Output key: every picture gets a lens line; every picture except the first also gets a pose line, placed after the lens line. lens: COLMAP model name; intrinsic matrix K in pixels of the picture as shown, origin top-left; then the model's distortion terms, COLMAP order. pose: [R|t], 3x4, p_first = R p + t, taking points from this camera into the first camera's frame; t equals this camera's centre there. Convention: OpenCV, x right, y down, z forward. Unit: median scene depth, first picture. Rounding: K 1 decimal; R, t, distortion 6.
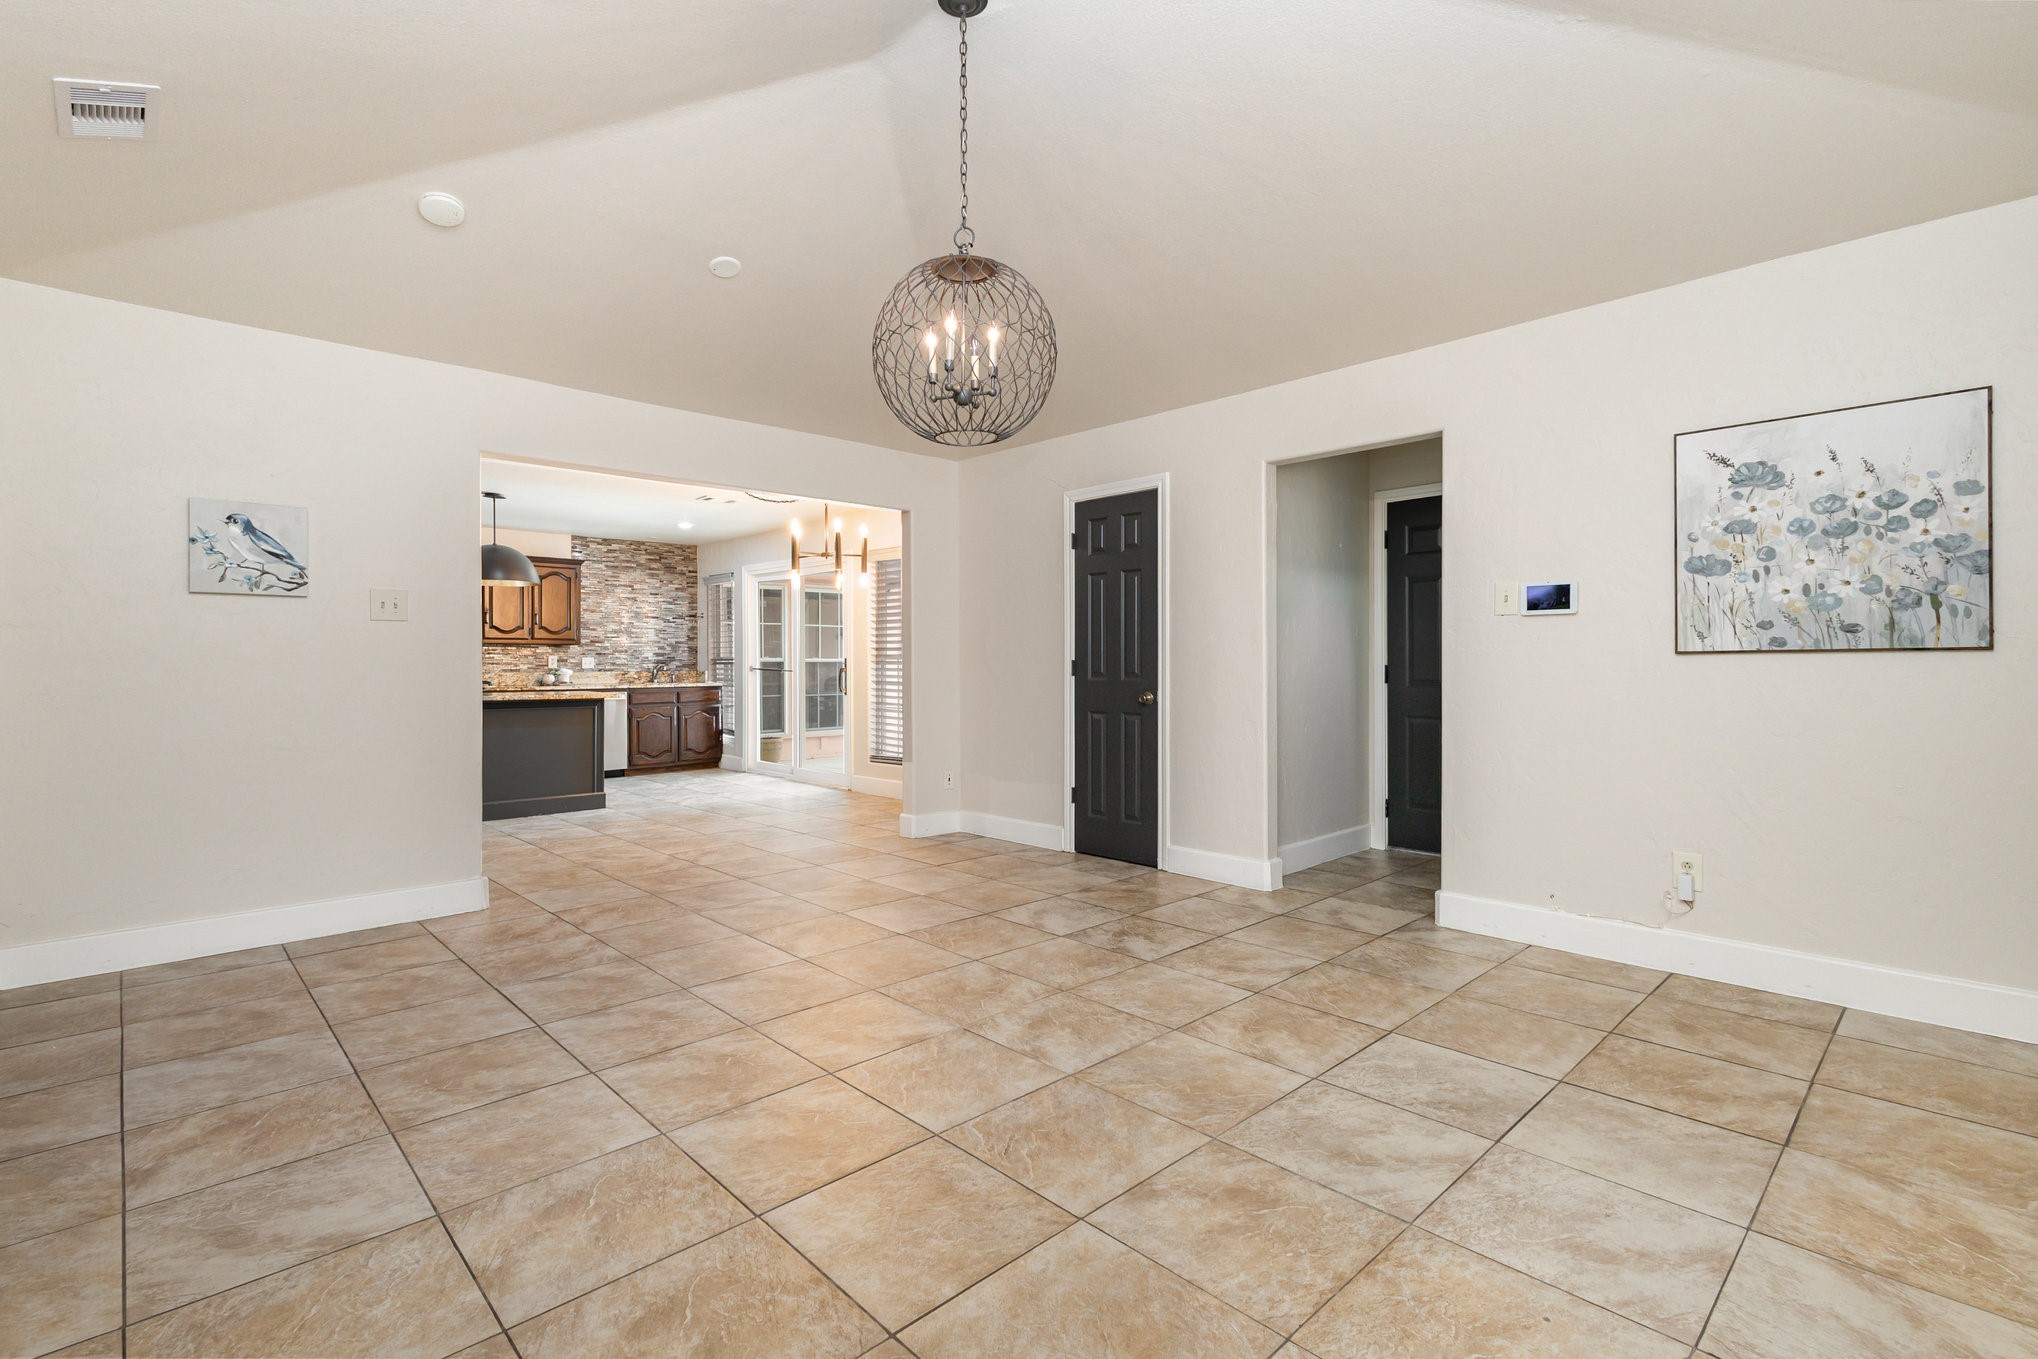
lens RADIAL K [[935.5, 0, 1019.7], [0, 935.5, 663.9], [0, 0, 1]] dist [0.004769, -0.001342]
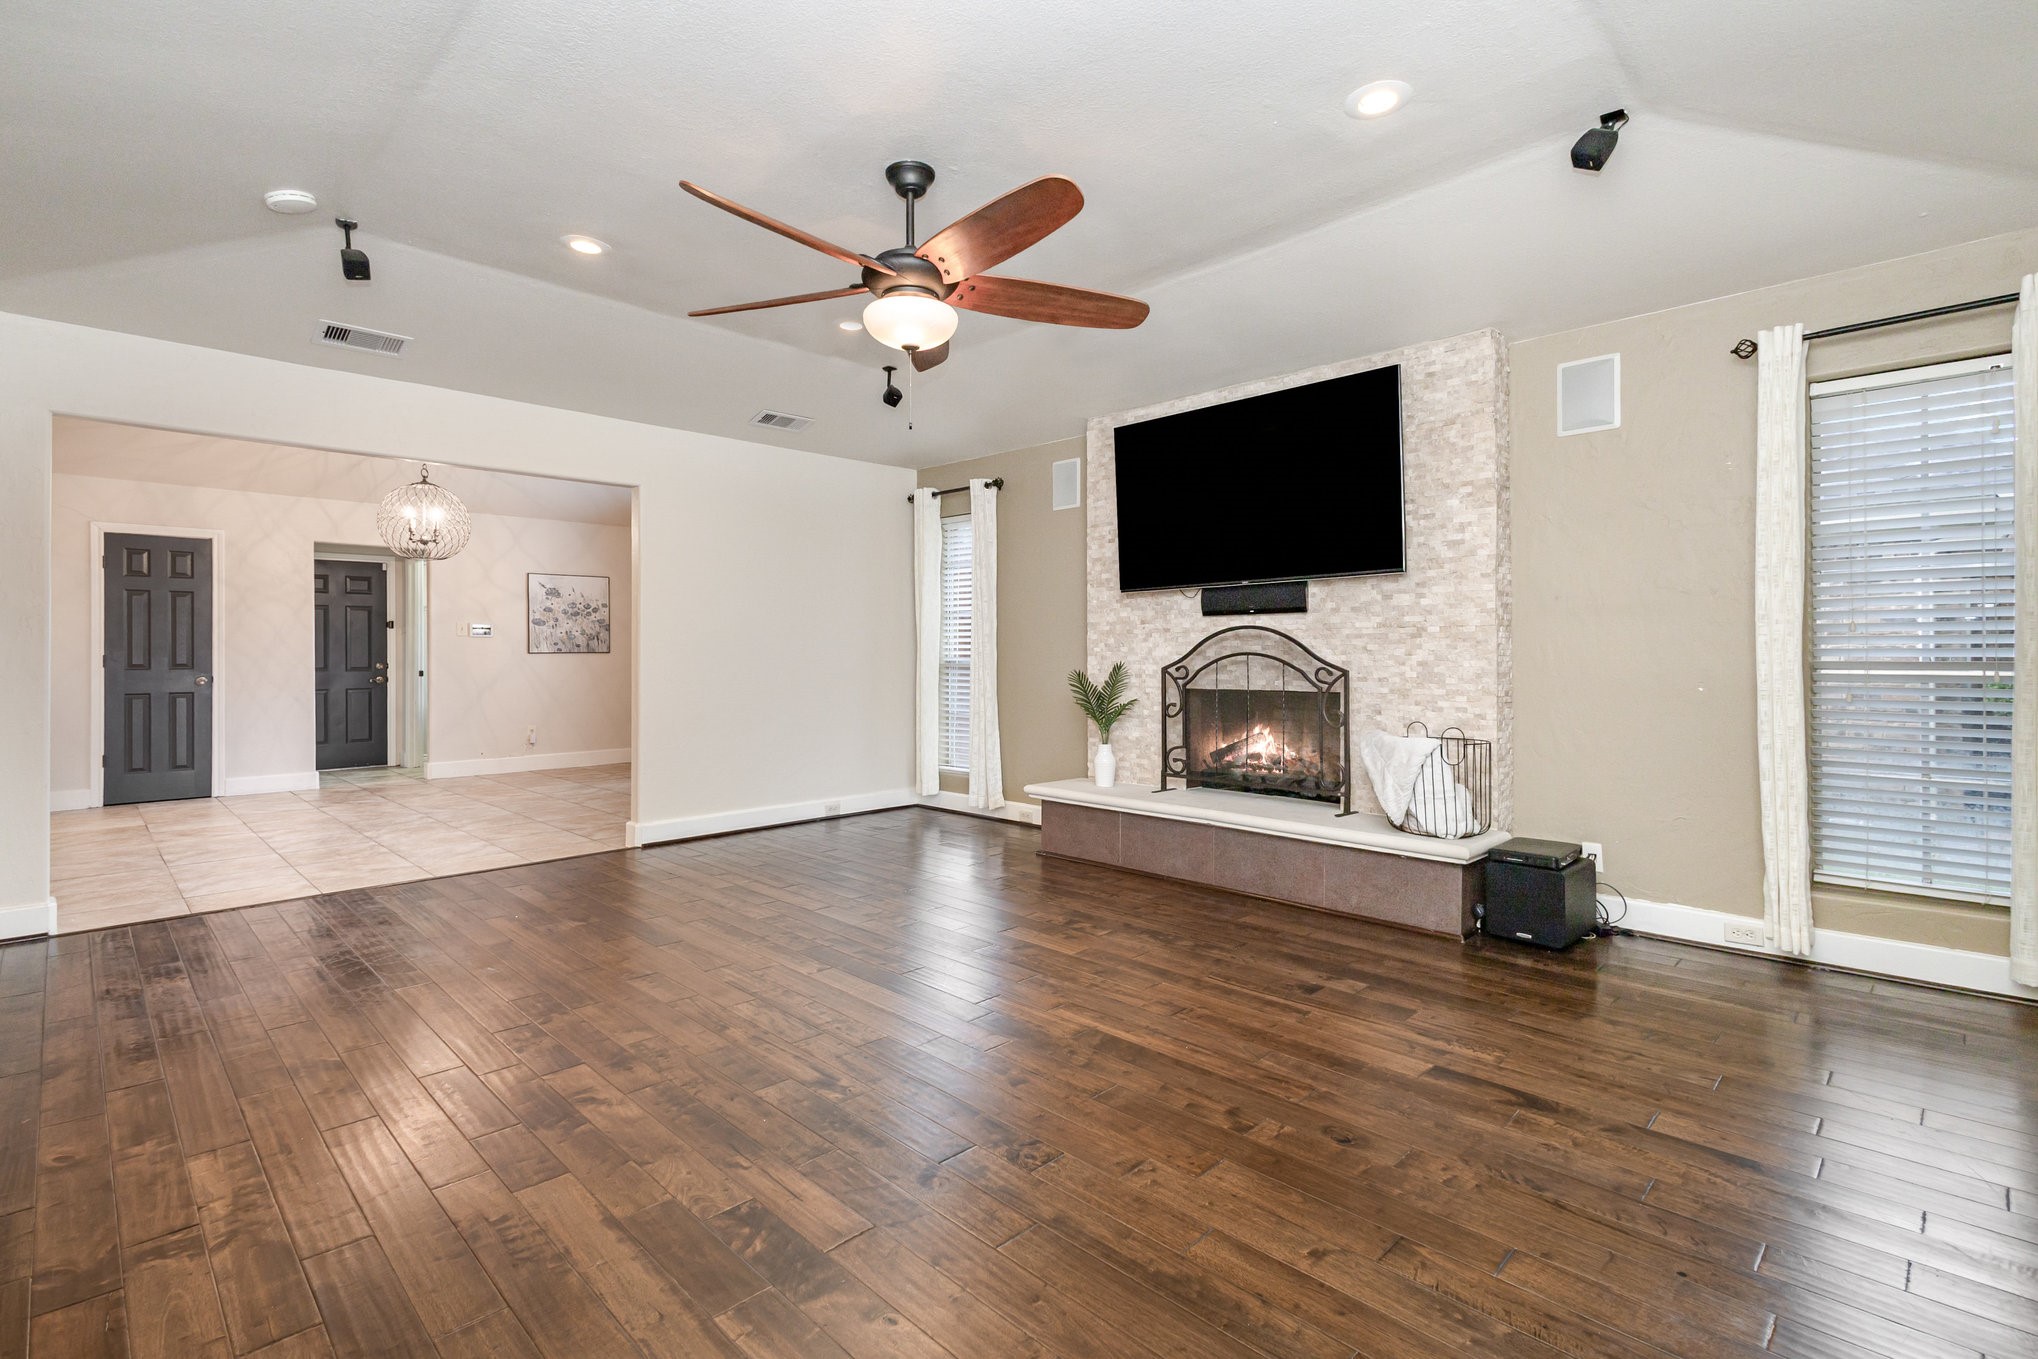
lens RADIAL K [[935.5, 0, 1019.7], [0, 935.5, 663.9], [0, 0, 1]] dist [0.004769, -0.001342]
pose [[-0.020441, -0.006639, 0.999769, -1.870297], [0.004183, 0.999969, 0.006725, 0.006714], [-0.999782, 0.004320, -0.020412, -0.340533]]
